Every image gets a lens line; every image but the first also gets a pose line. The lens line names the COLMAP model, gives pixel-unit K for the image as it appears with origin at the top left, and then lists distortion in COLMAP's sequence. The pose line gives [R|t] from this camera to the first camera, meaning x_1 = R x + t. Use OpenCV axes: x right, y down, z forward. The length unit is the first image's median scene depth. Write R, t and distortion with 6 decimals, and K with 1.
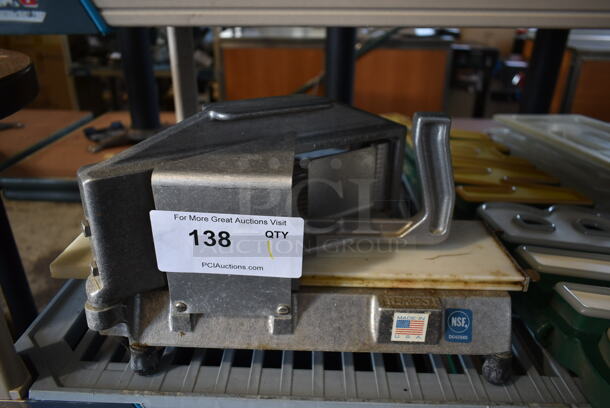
lens RADIAL K [[457.8, 0, 305.0], [0, 457.8, 207.0], [0, 0, 1]] dist [-0.034788, 0.025530]
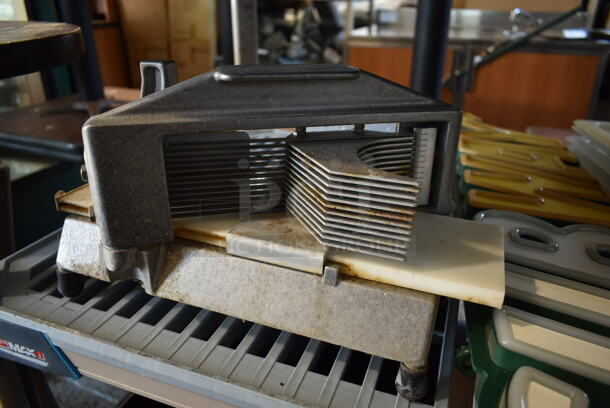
lens RADIAL K [[457.8, 0, 304.1], [0, 457.8, 205.9], [0, 0, 1]] dist [-0.034788, 0.025530]
pose [[0.944766, 0.131670, -0.300133, 0.504749], [-0.135099, 0.990788, 0.009398, 0.034903], [0.298605, 0.031669, 0.953851, 0.134078]]
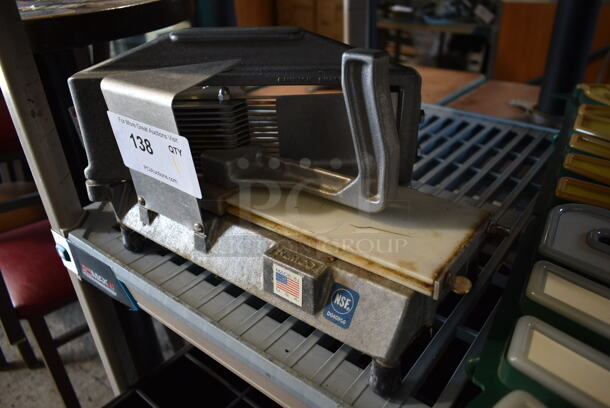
lens RADIAL K [[457.8, 0, 307.4], [0, 457.8, 207.5], [0, 0, 1]] dist [-0.034788, 0.025530]
pose [[0.798304, 0.257438, -0.544460, 0.708372], [-0.212320, 0.966295, 0.145584, -0.028386], [0.563588, -0.000621, 0.826056, 0.257792]]
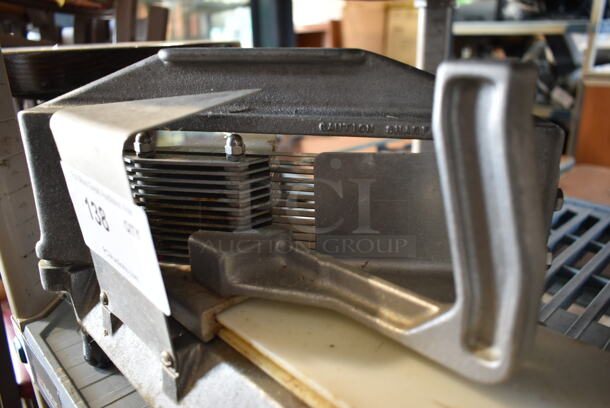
lens RADIAL K [[457.8, 0, 309.3], [0, 457.8, 207.3], [0, 0, 1]] dist [-0.034788, 0.025530]
pose [[0.708557, 0.213668, -0.672527, 0.462781], [-0.274888, 0.961346, 0.015814, -0.040687], [0.649910, 0.173665, 0.739904, 0.610699]]
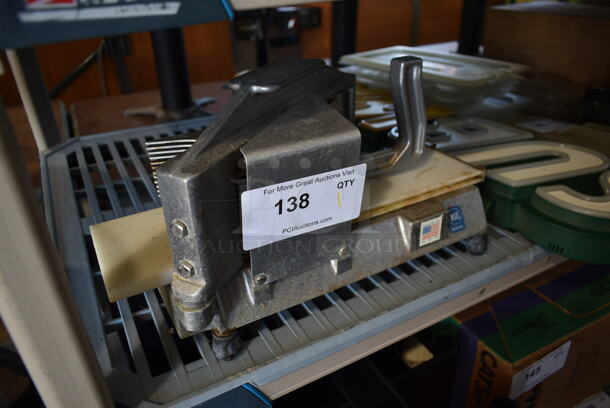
lens RADIAL K [[457.8, 0, 306.0], [0, 457.8, 207.2], [0, 0, 1]] dist [-0.034788, 0.025530]
pose [[0.864698, -0.282839, 0.415090, -0.560137], [0.245020, 0.958917, 0.142983, -0.062006], [-0.438478, -0.021932, 0.898474, 0.021935]]
